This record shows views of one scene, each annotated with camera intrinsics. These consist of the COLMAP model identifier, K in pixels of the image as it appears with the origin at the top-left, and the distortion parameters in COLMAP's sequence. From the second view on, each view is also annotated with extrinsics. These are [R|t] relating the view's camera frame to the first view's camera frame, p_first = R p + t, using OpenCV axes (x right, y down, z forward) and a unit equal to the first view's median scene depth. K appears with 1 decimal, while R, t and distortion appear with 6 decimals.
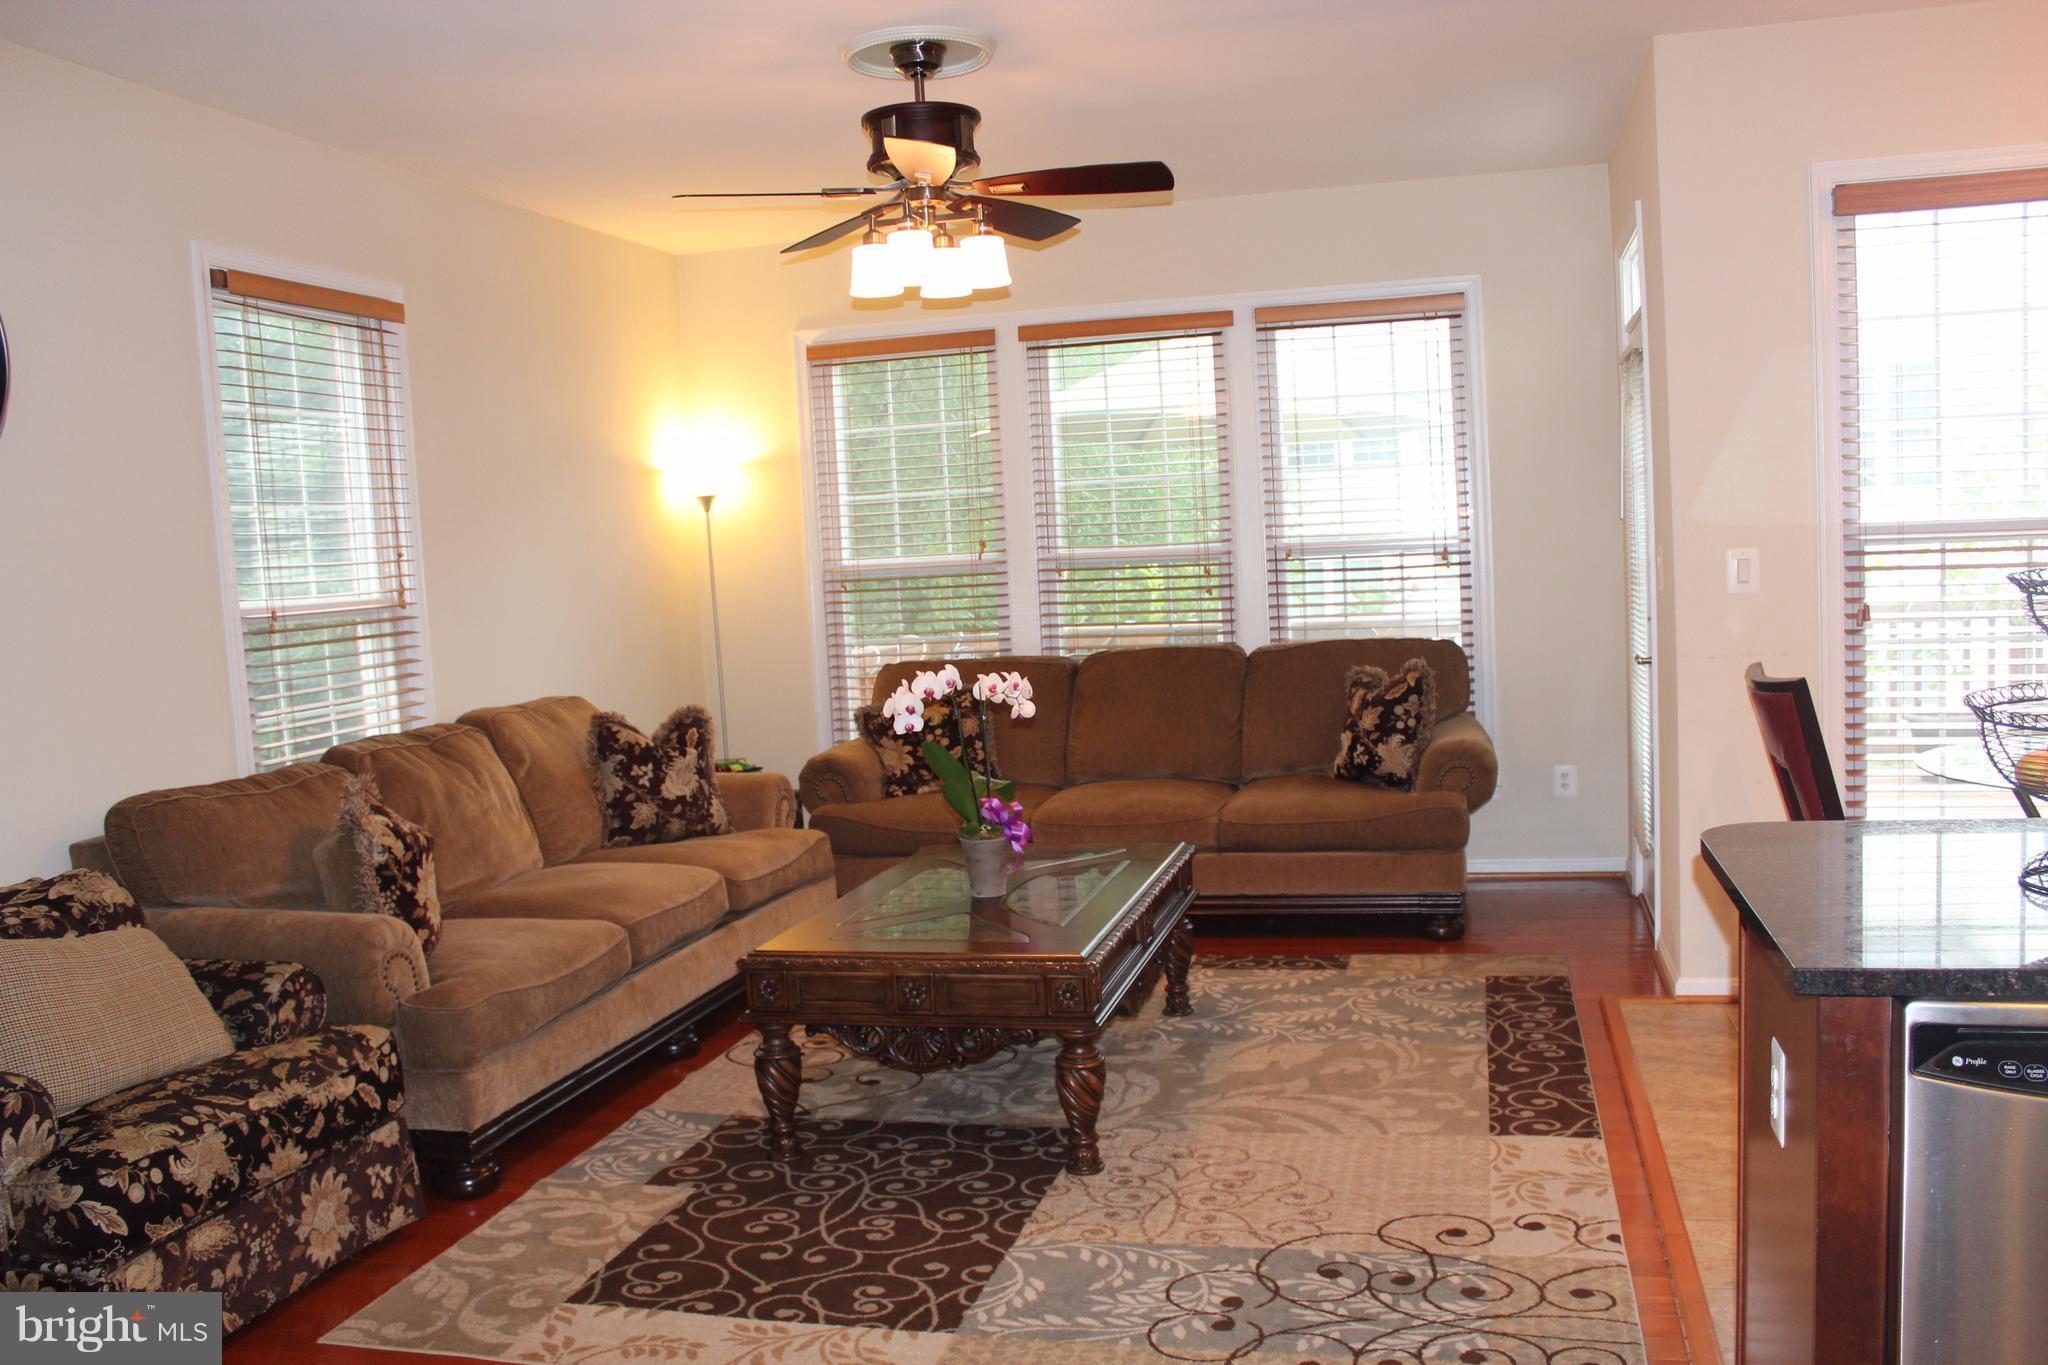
lens RADIAL K [[1744.8, 0, 1027.5], [0, 1744.8, 698.8], [0, 0, 1]] dist [-0.145625, 0.112154]
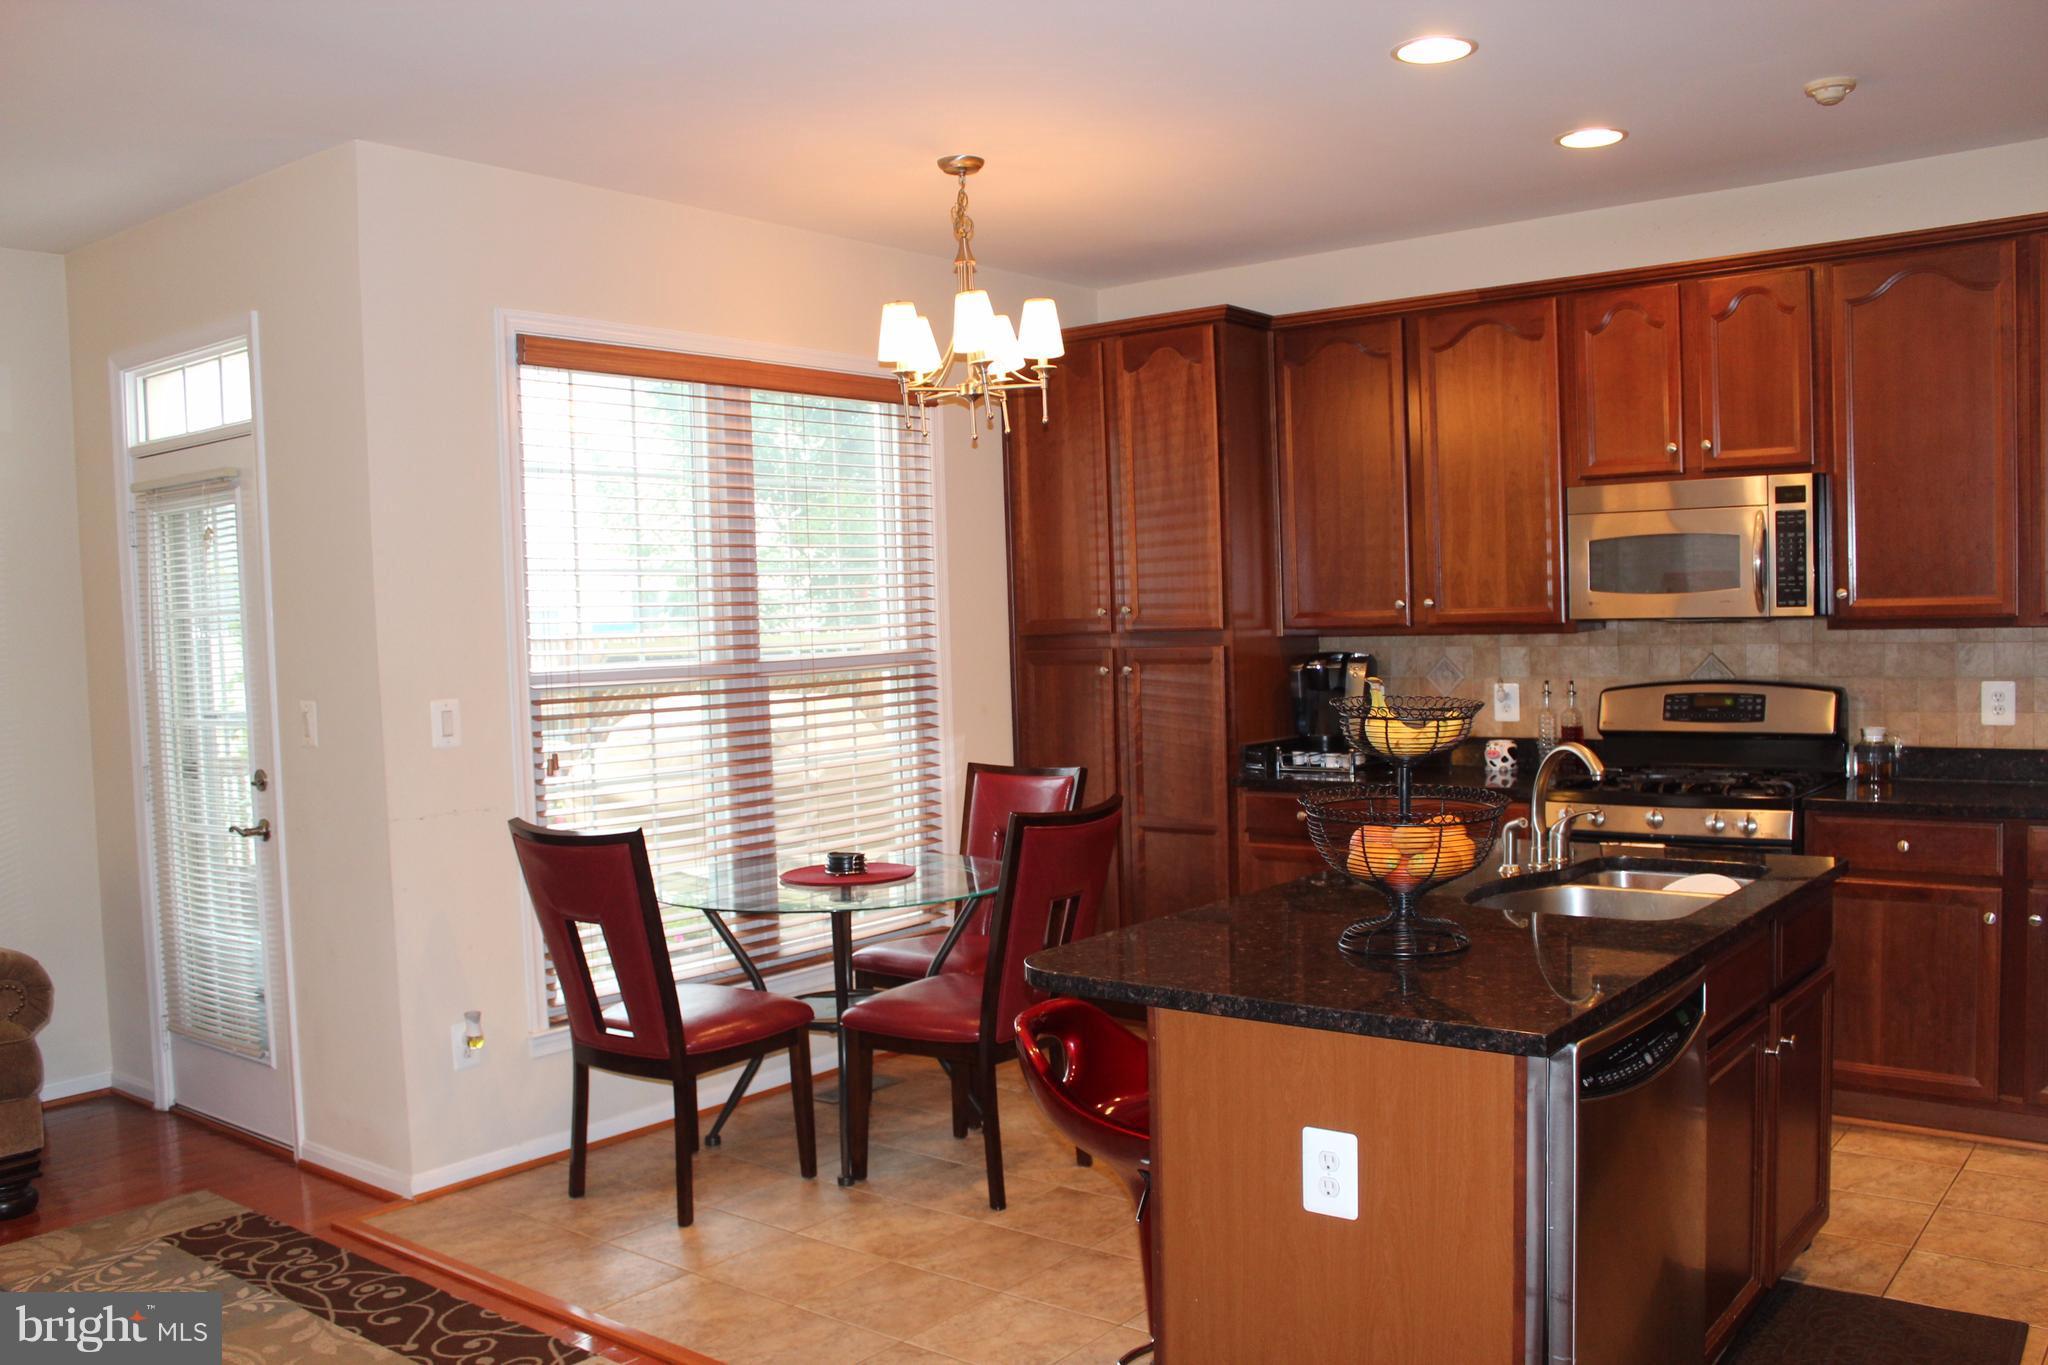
lens RADIAL K [[1744.8, 0, 1024.0], [0, 1744.8, 682.3], [0, 0, 1]] dist [-0.145625, 0.112154]
pose [[0.406299, 0.010939, 0.913675, -0.404026], [0.093480, 0.994184, -0.053472, -0.022042], [-0.908946, 0.107136, 0.402914, 0.431175]]
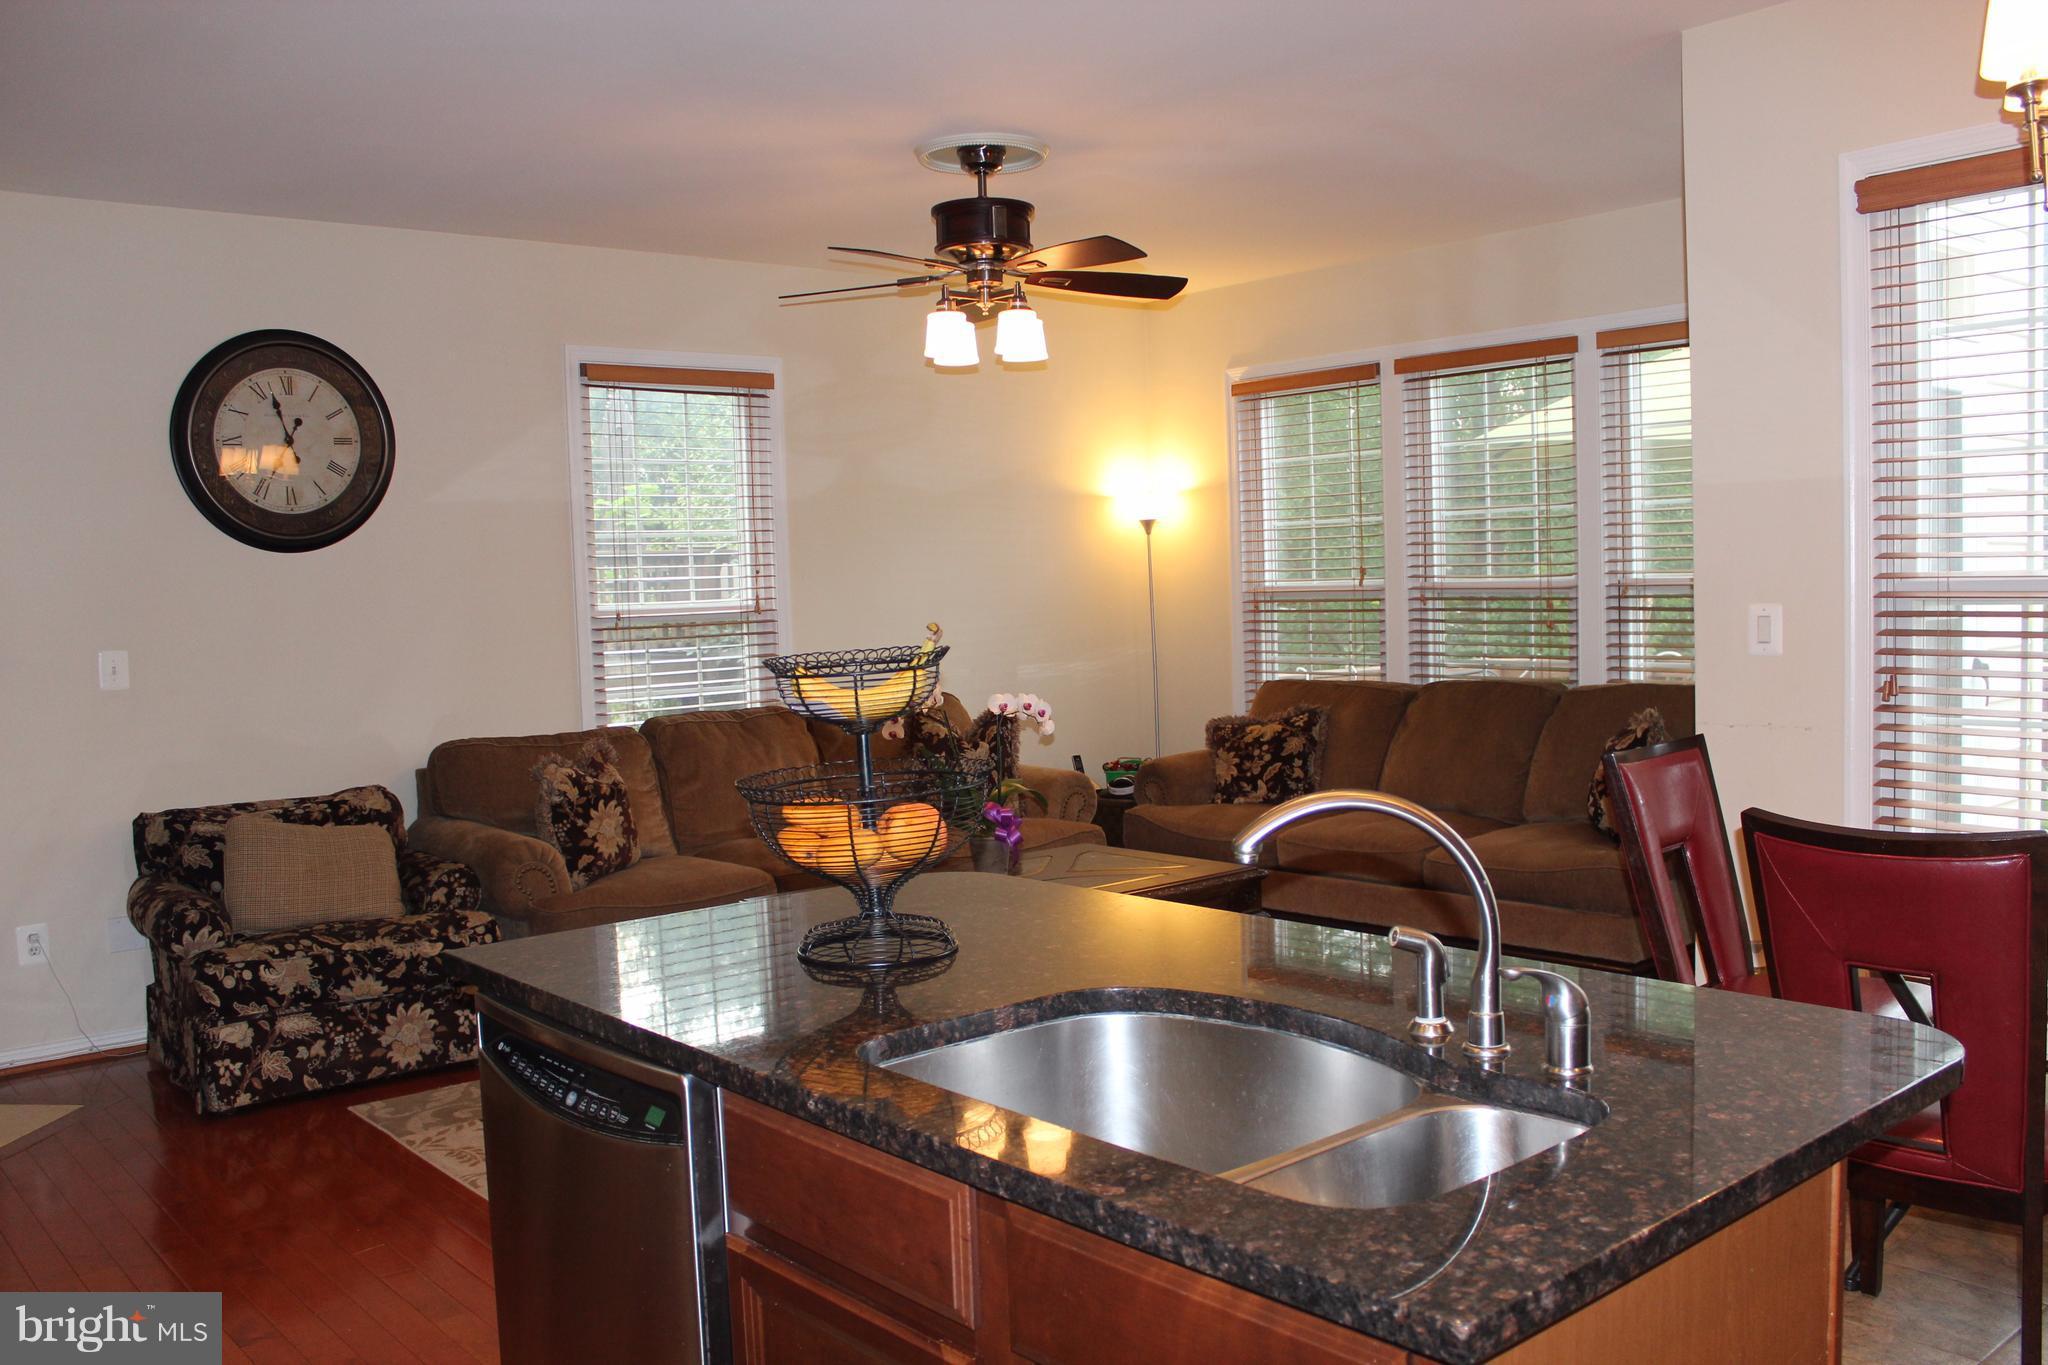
lens RADIAL K [[1744.8, 0, 1036.5], [0, 1744.8, 691.8], [0, 0, 1]] dist [-0.145625, 0.112154]
pose [[0.817254, 0.061992, -0.572934, 0.801824], [-0.062705, 0.997860, 0.018525, -0.047069], [0.572856, 0.020787, 0.819392, 0.092448]]
